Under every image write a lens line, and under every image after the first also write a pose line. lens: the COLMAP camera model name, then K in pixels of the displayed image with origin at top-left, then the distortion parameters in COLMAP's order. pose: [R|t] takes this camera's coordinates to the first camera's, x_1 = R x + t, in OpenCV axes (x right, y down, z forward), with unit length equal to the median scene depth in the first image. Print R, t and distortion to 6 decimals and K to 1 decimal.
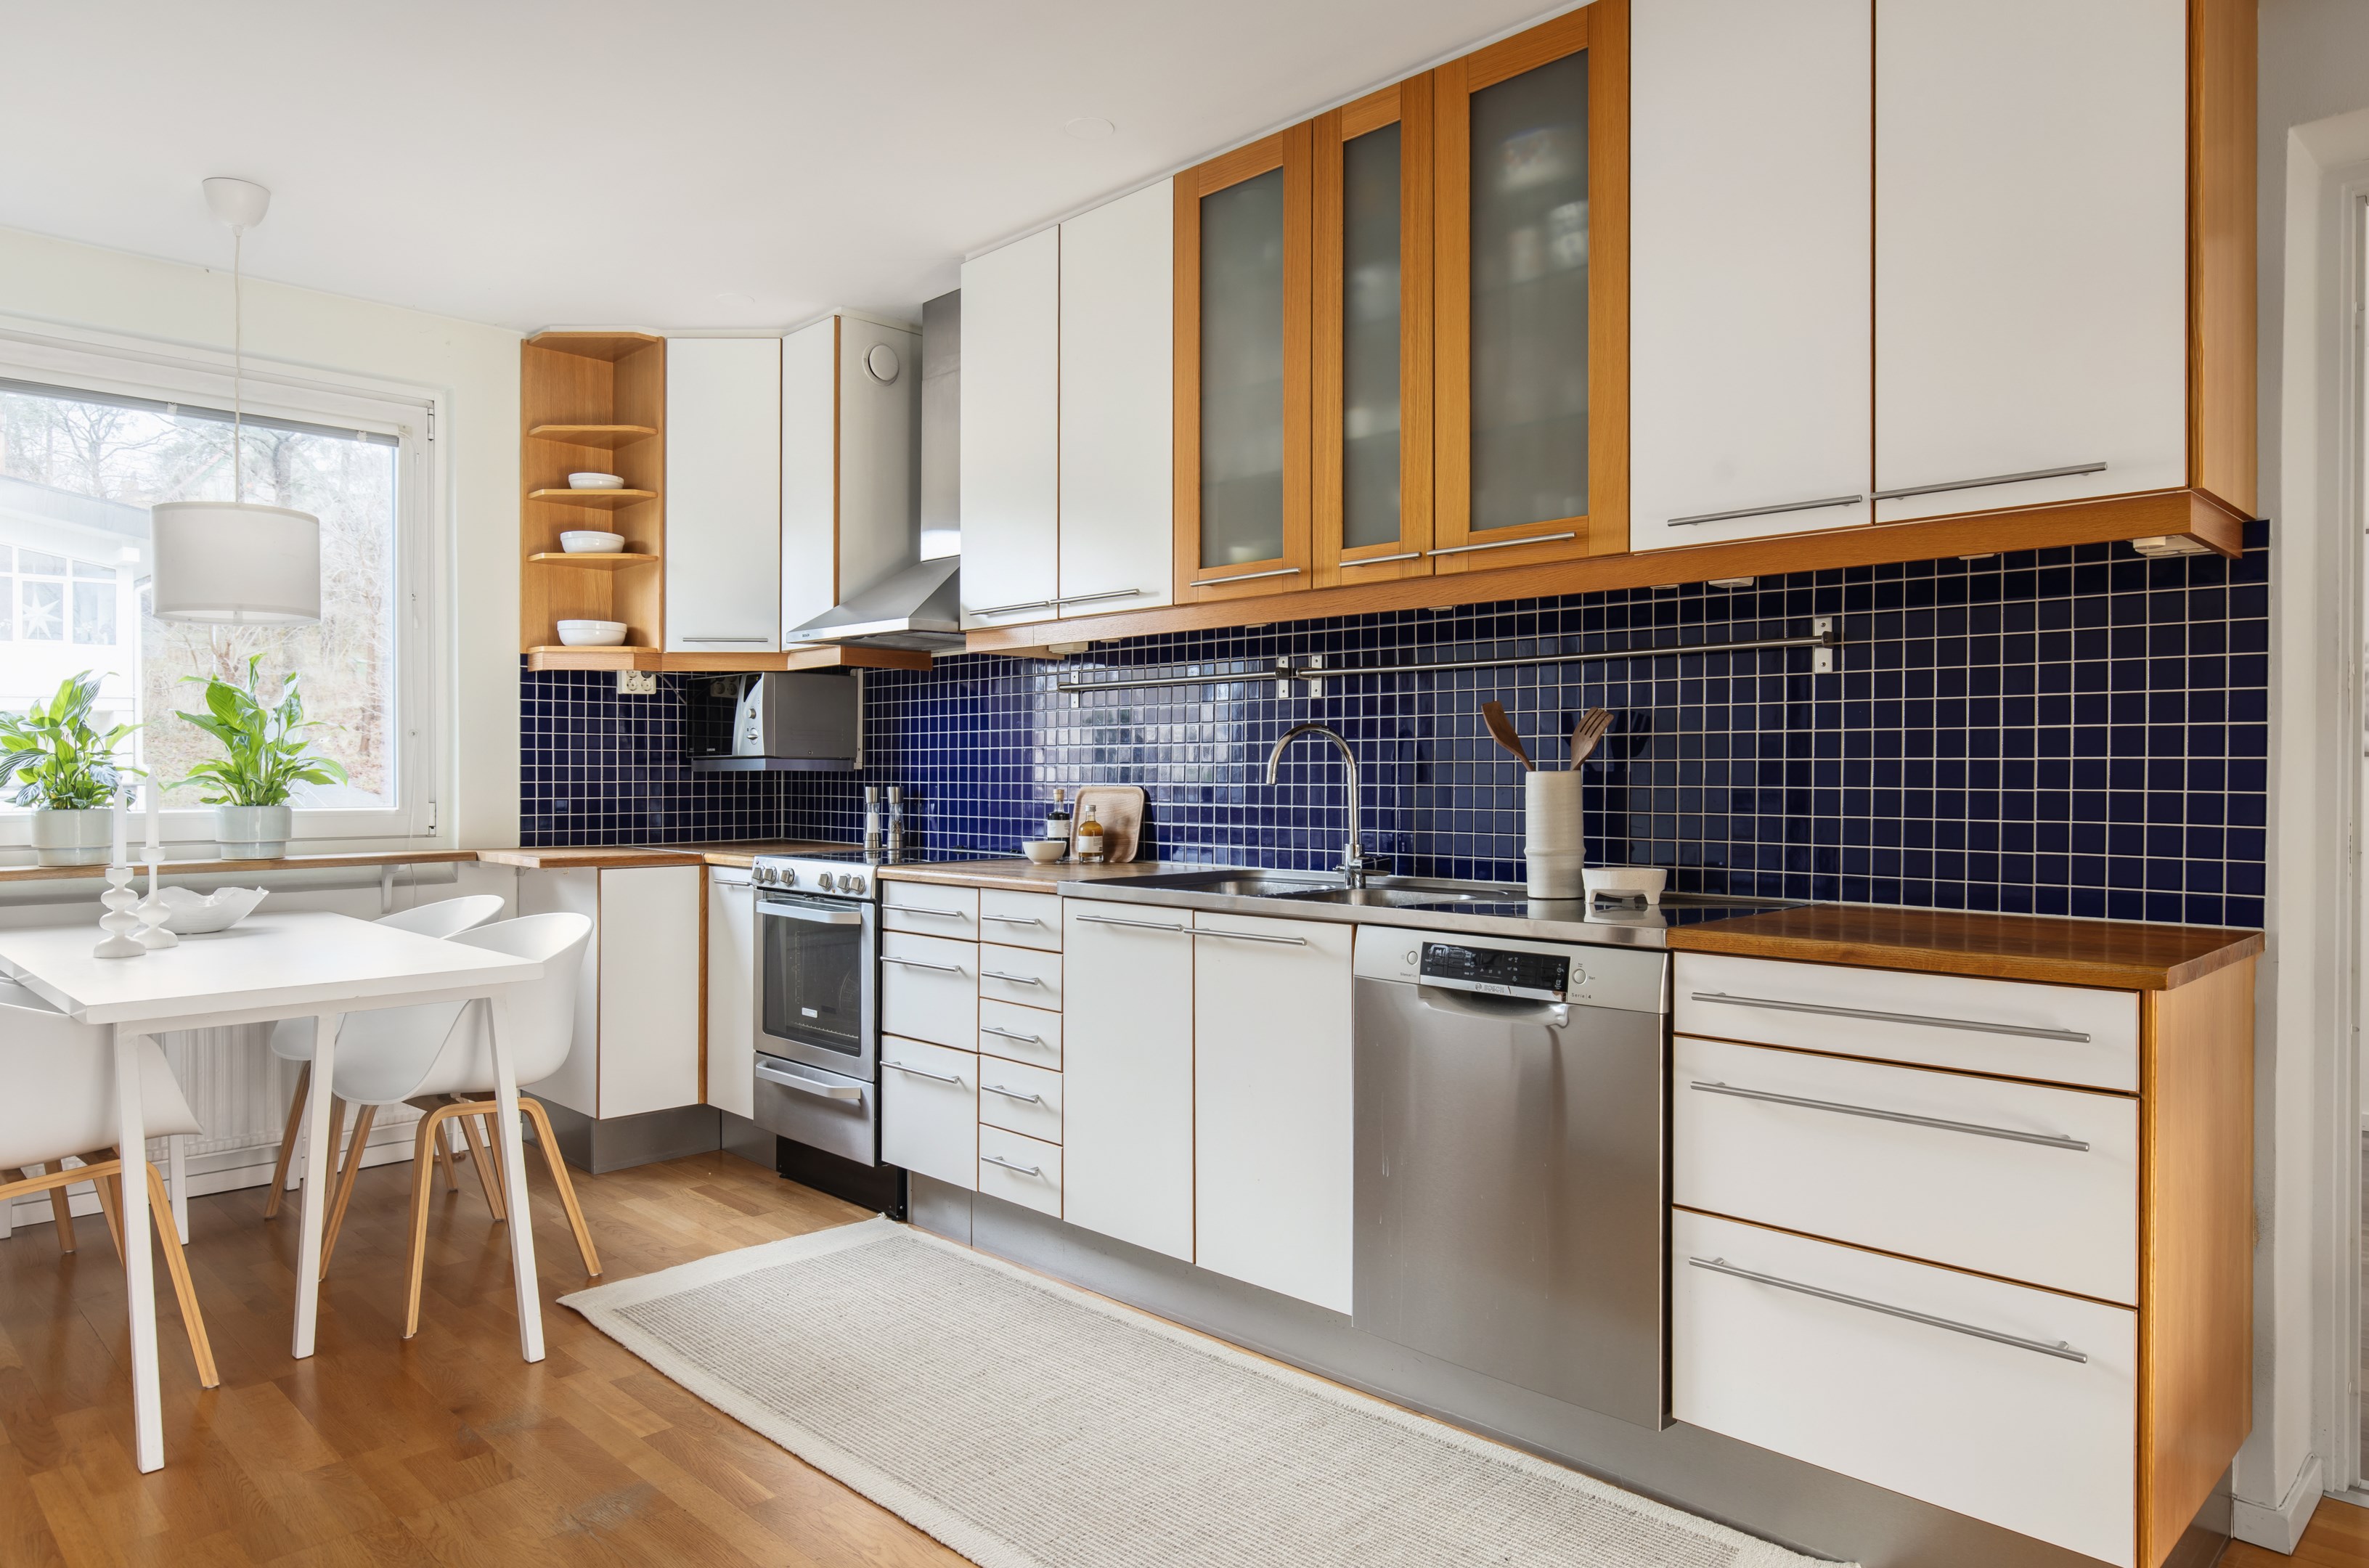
lens RADIAL K [[1490.6, 0, 1178.4], [0, 1490.6, 781.7], [0, 0, 1]] dist [0.006534, 0.002592]
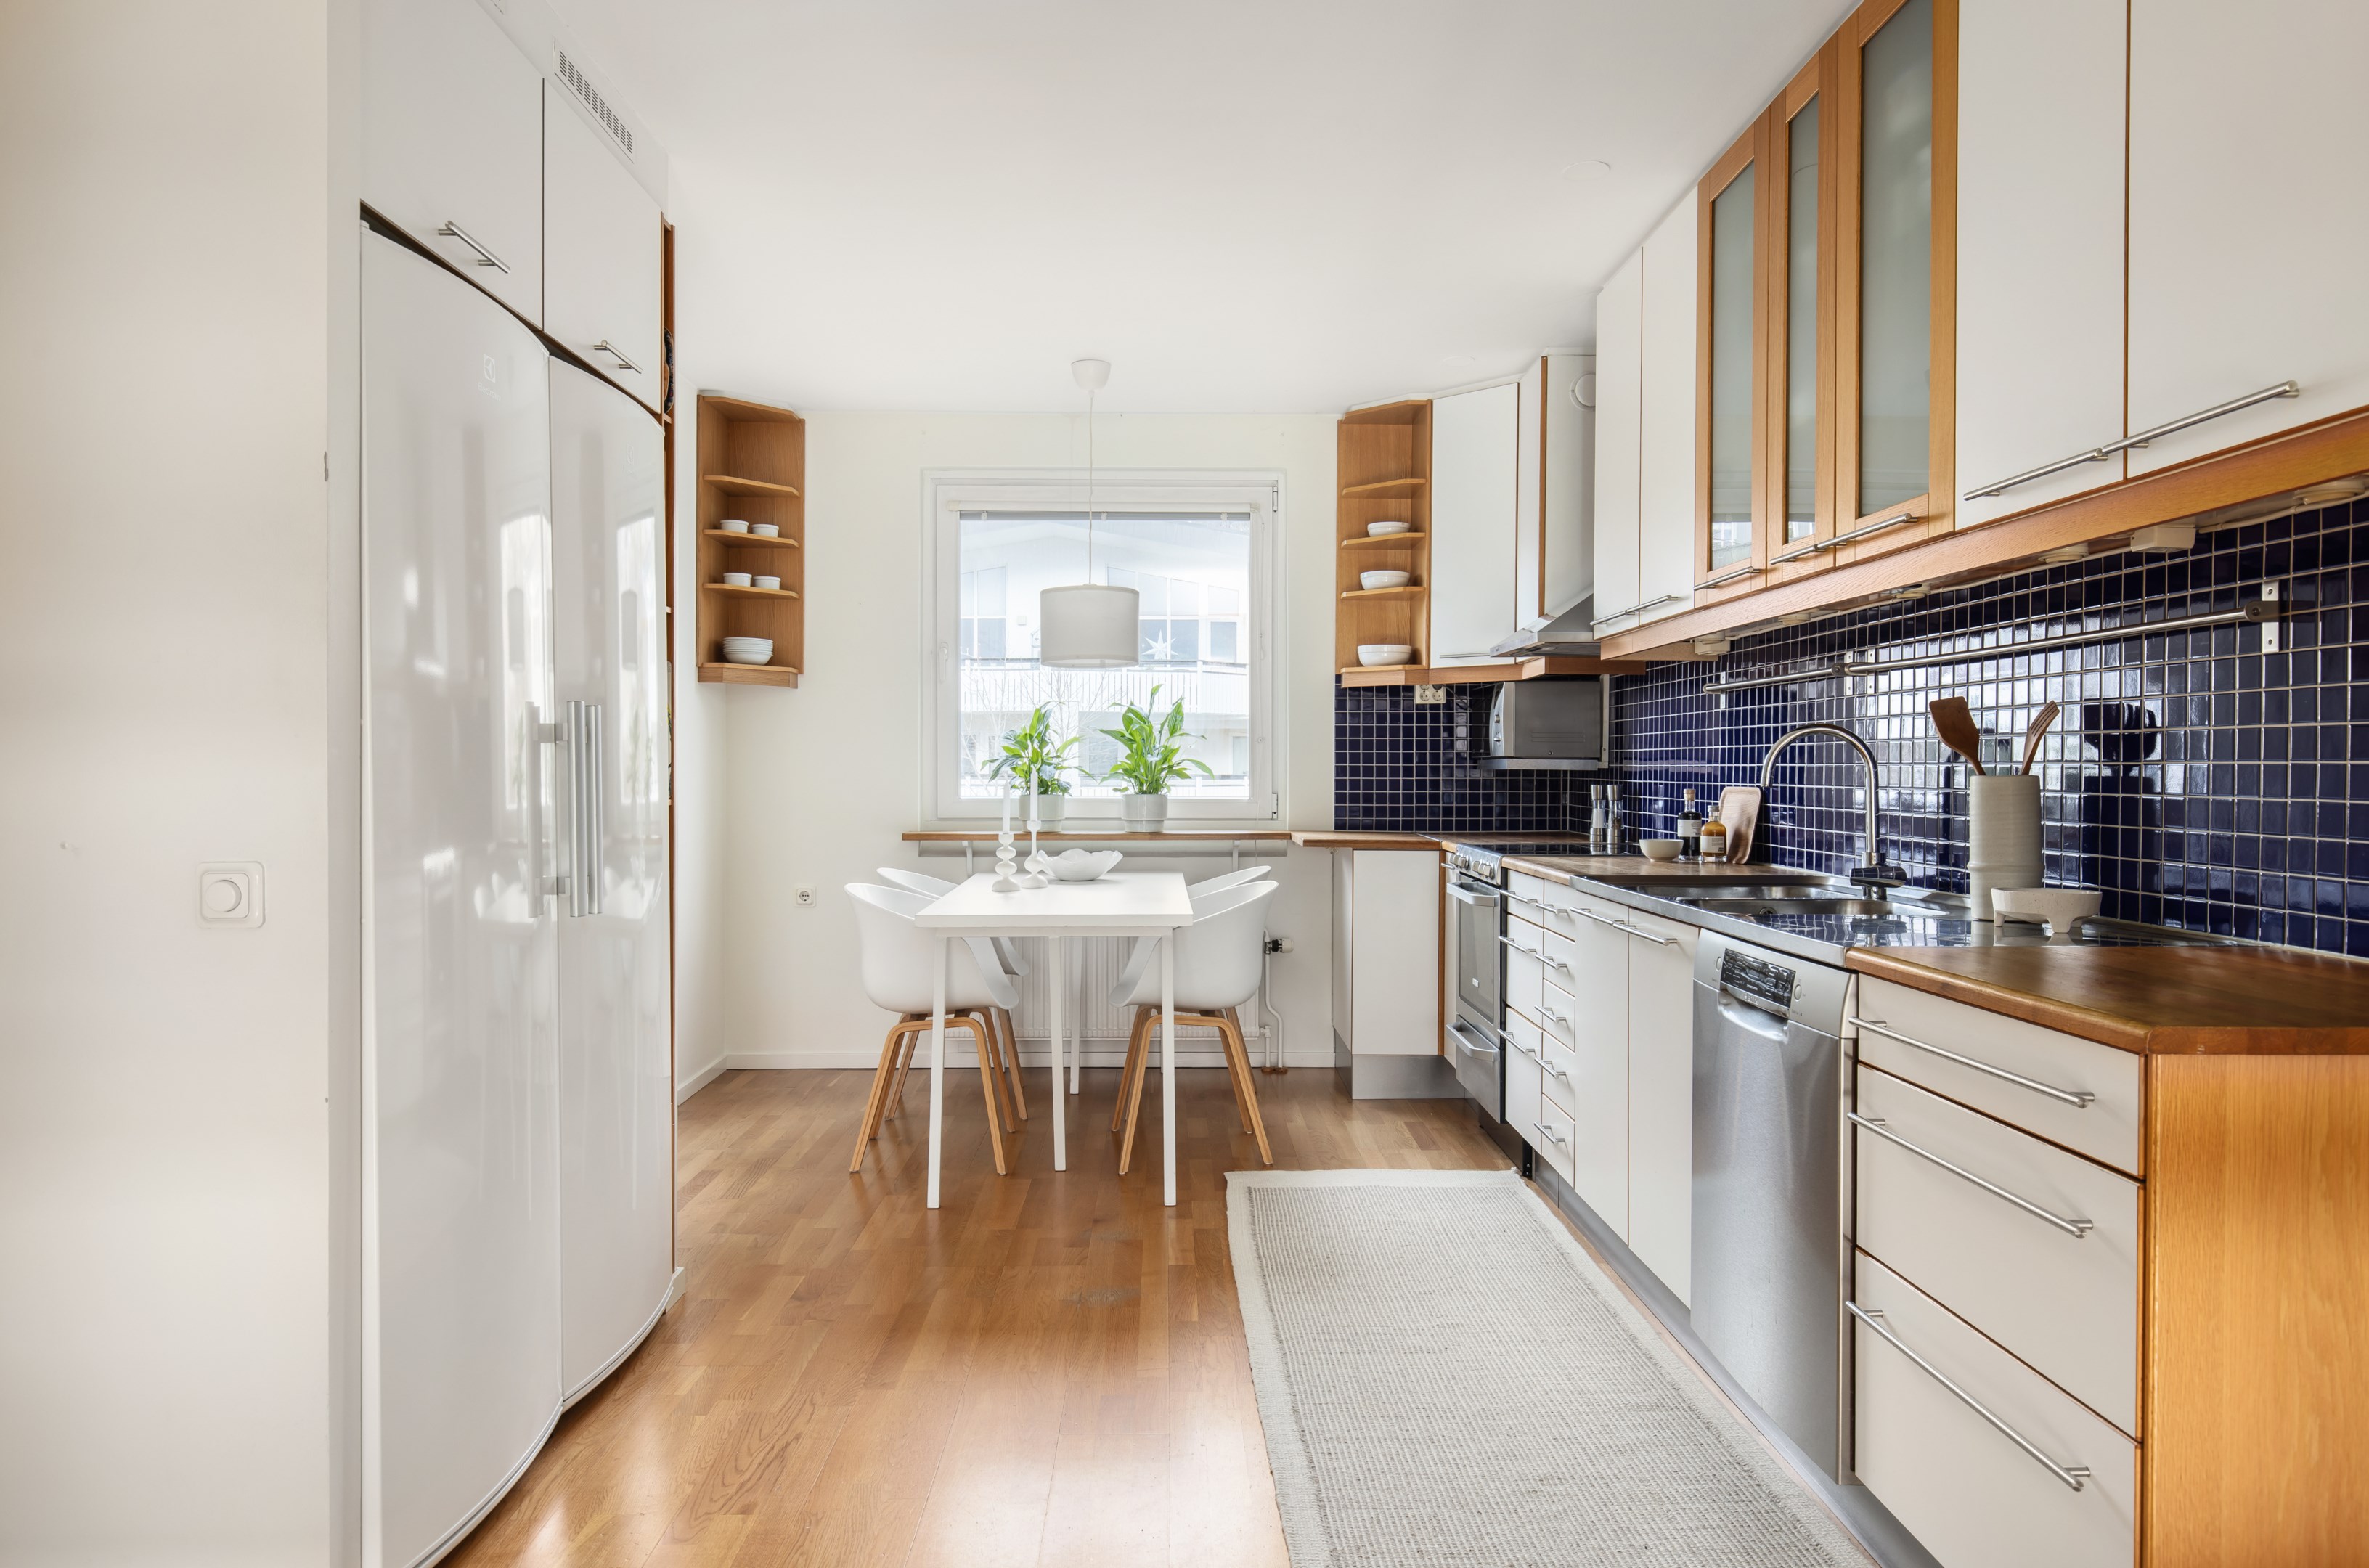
lens RADIAL K [[1490.6, 0, 1178.4], [0, 1490.6, 781.7], [0, 0, 1]] dist [0.006534, 0.002592]
pose [[0.718831, 0.008748, -0.695130, 0.384746], [-0.006131, 0.999962, 0.006244, -0.004350], [0.695158, -0.000226, 0.718857, 0.023770]]
